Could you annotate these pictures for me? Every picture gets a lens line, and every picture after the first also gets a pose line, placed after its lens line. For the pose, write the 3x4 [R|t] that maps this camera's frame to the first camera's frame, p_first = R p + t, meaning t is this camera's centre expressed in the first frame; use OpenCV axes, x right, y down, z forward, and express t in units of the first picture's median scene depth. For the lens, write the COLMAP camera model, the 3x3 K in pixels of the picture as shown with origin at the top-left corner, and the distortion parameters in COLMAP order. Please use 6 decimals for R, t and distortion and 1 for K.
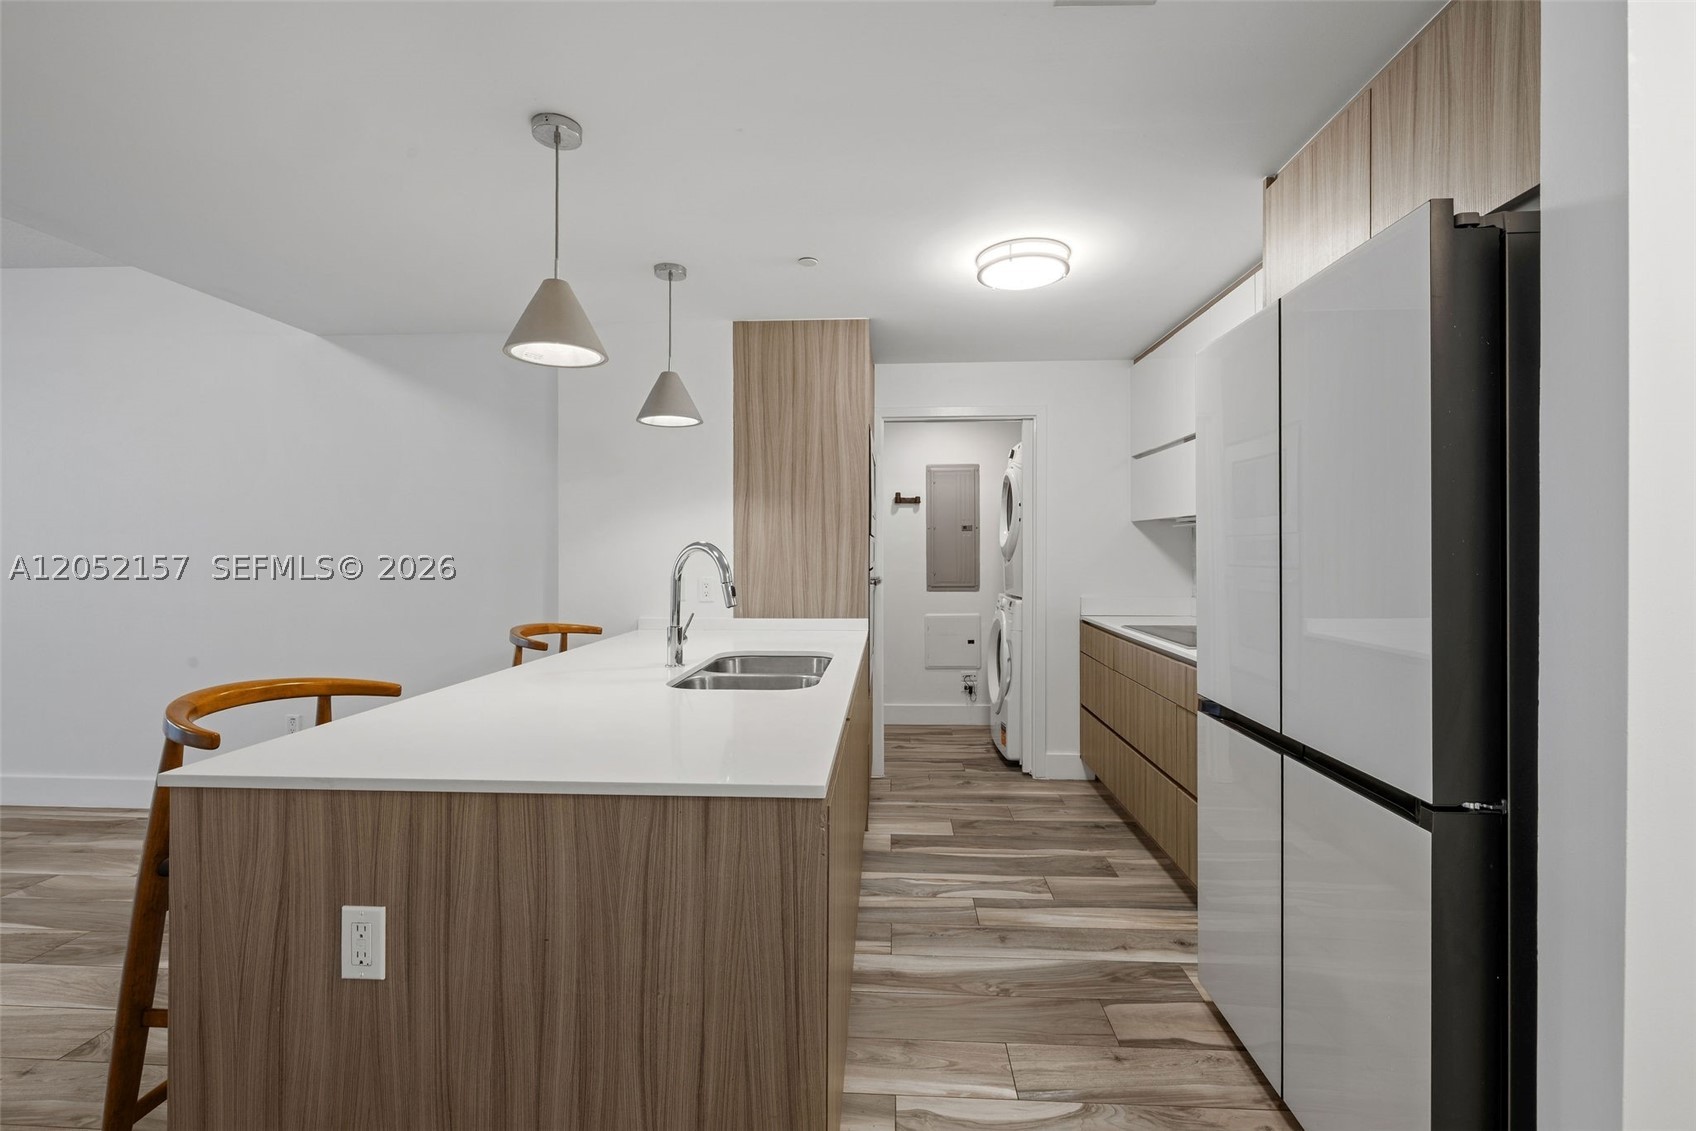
lens RADIAL K [[719.6, 0, 854.8], [0, 719.6, 550.3], [0, 0, 1]] dist [-0.003114, 0.000029]
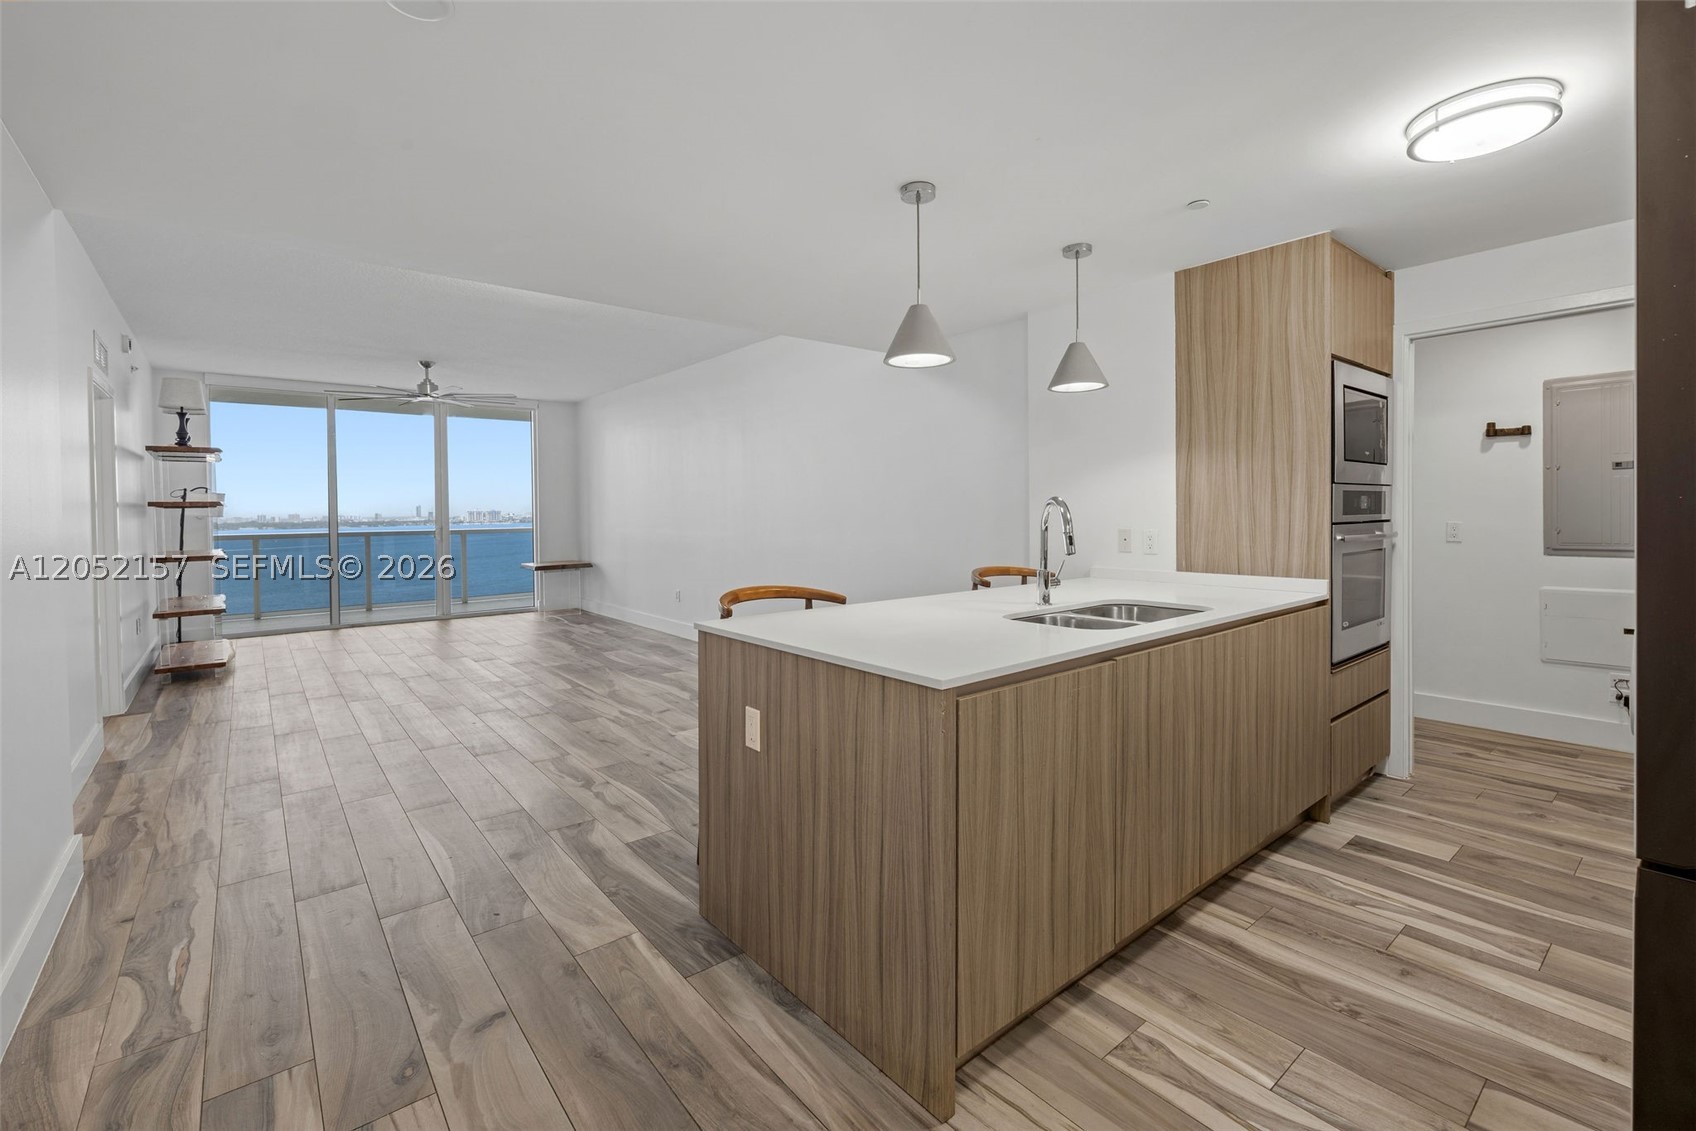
lens RADIAL K [[736.7, 0, 858.3], [0, 736.7, 520.1], [0, 0, 1]] dist [-0.007905, 0.001268]
pose [[0.677759, 0.003431, -0.735277, 0.282357], [0.012472, 0.999792, 0.016161, 0.001417], [0.735179, -0.020124, 0.677574, -0.011416]]
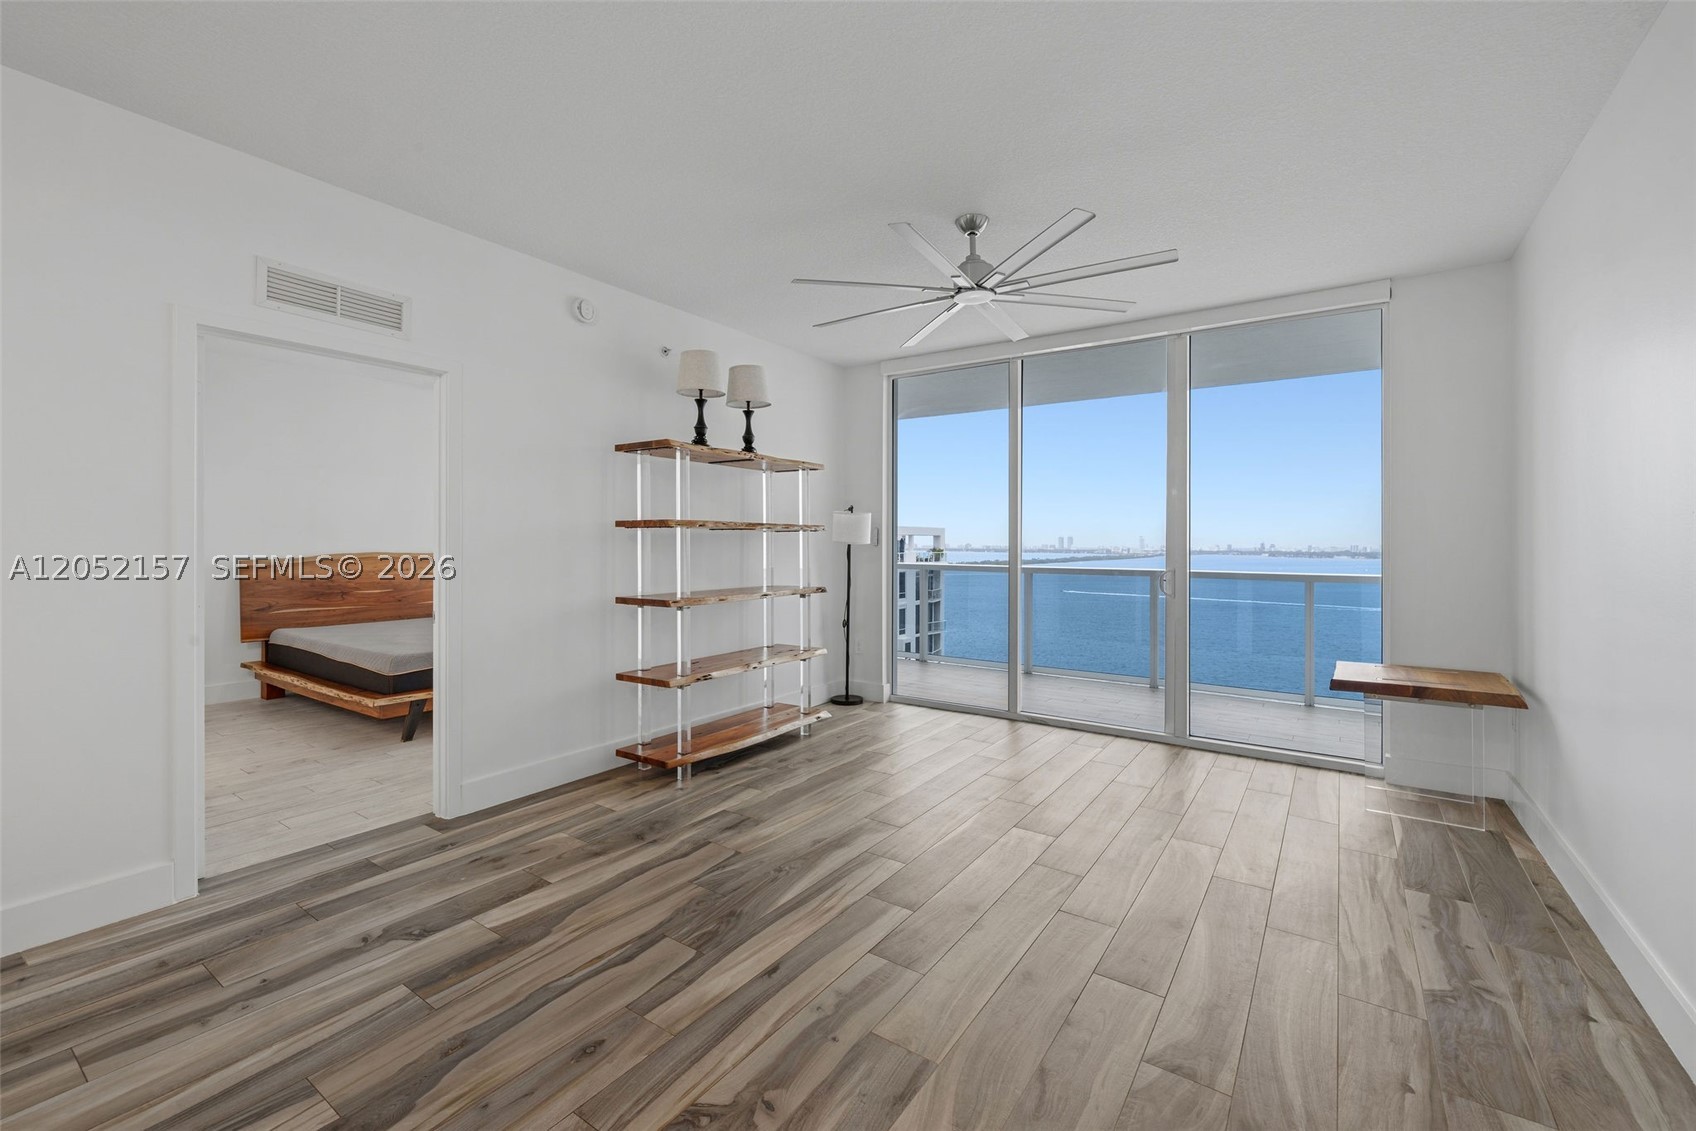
lens RADIAL K [[719.6, 0, 837.1], [0, 719.6, 541.9], [0, 0, 1]] dist [-0.003114, 0.000029]
pose [[-0.531326, -0.004124, -0.847157, -1.194605], [-0.005145, 0.999985, -0.001641, 0.002421], [0.847152, 0.003486, -0.531340, 0.874792]]
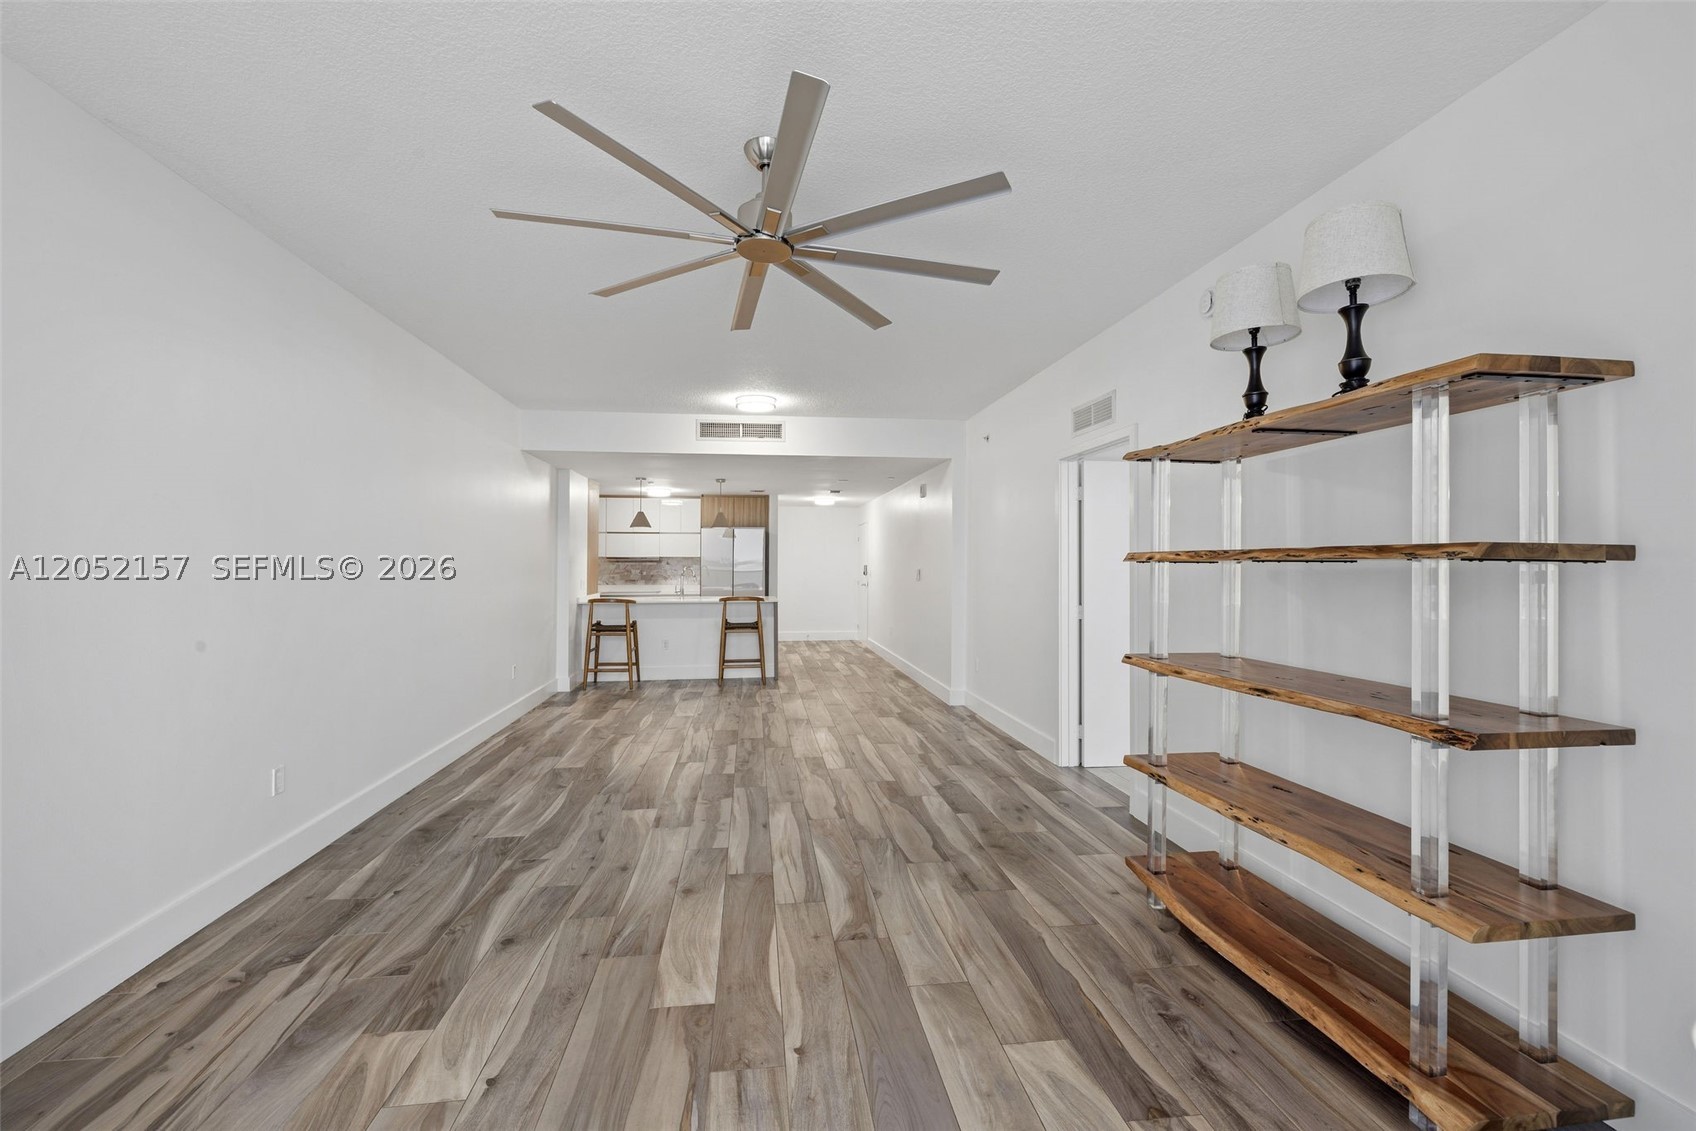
lens RADIAL K [[719.6, 0, 839.2], [0, 719.6, 564.3], [0, 0, 1]] dist [-0.003114, 0.000029]
pose [[-0.170881, -0.000652, 0.985291, -2.820644], [-0.002992, 0.999996, 0.000143, -0.016855], [-0.985287, -0.002923, -0.170882, 0.562877]]
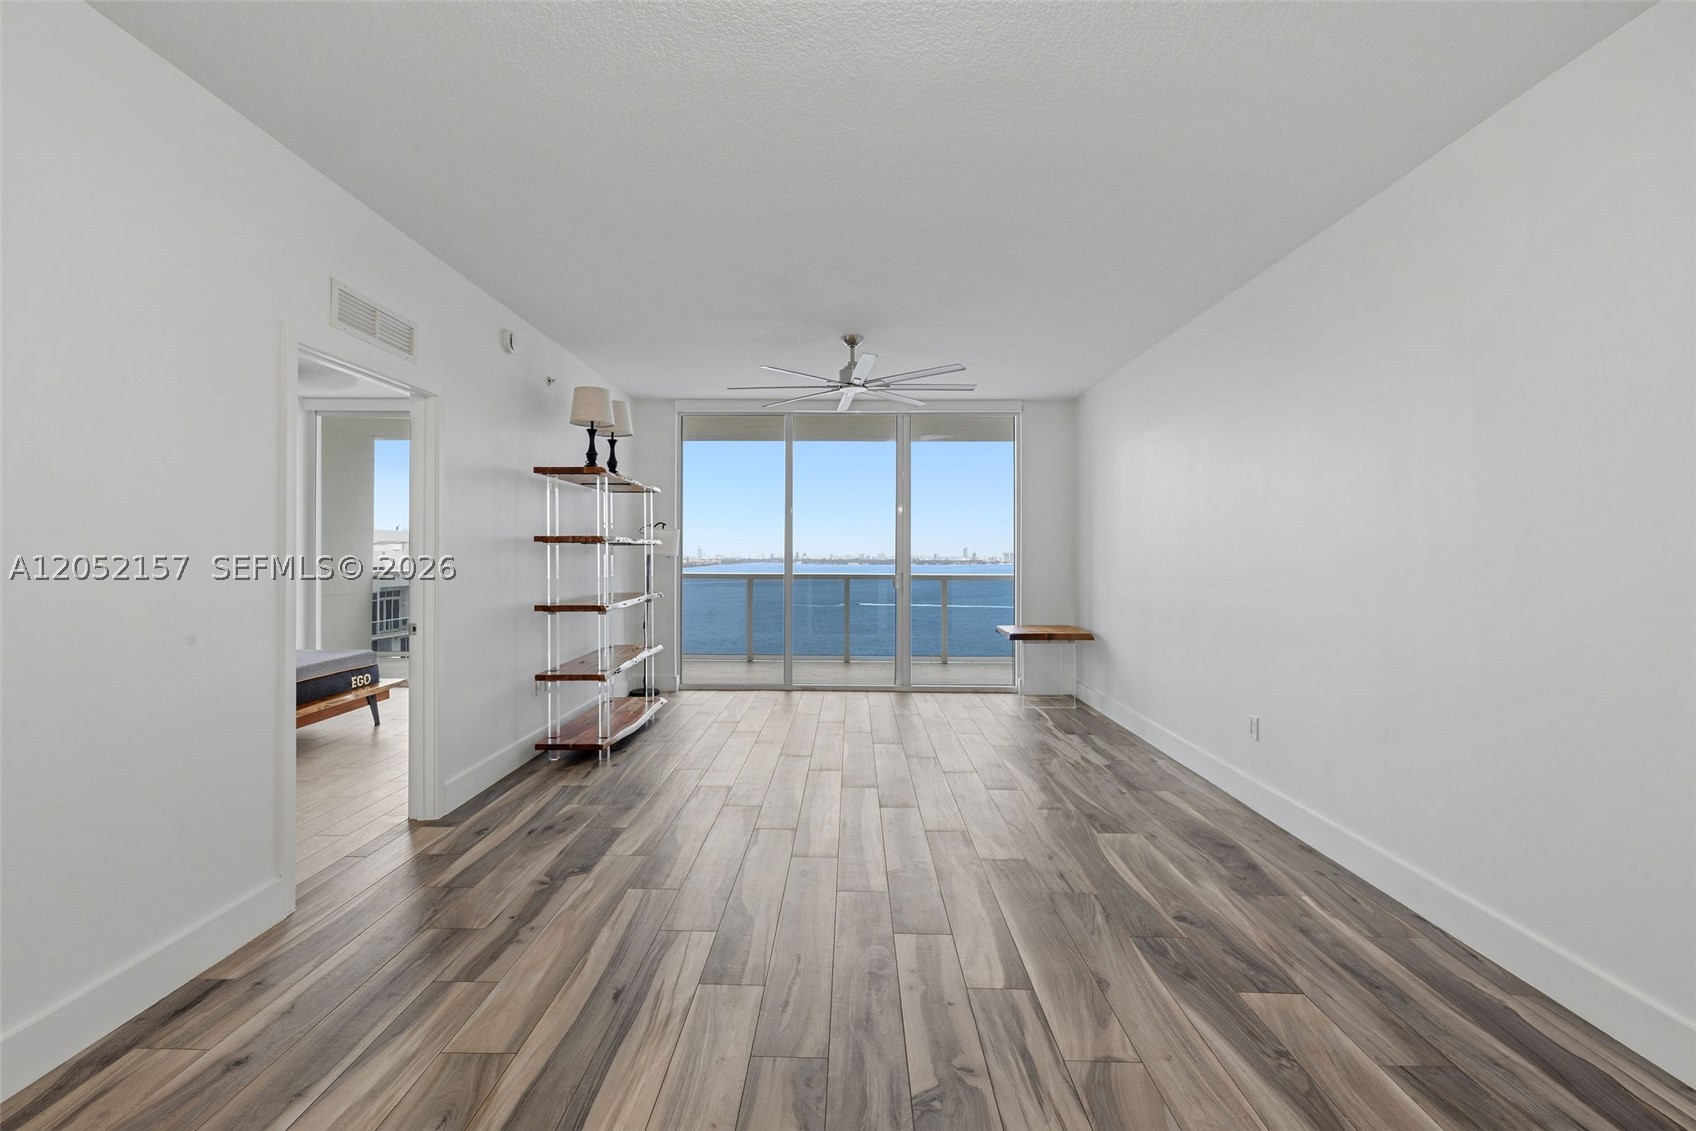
lens RADIAL K [[719.6, 0, 835.5], [0, 719.6, 540.4], [0, 0, 1]] dist [-0.003114, 0.000029]
pose [[0.027838, -0.018871, -0.999434, -0.683040], [-0.002484, 0.999817, -0.018948, -0.000373], [0.999609, 0.003010, 0.027786, 0.443351]]
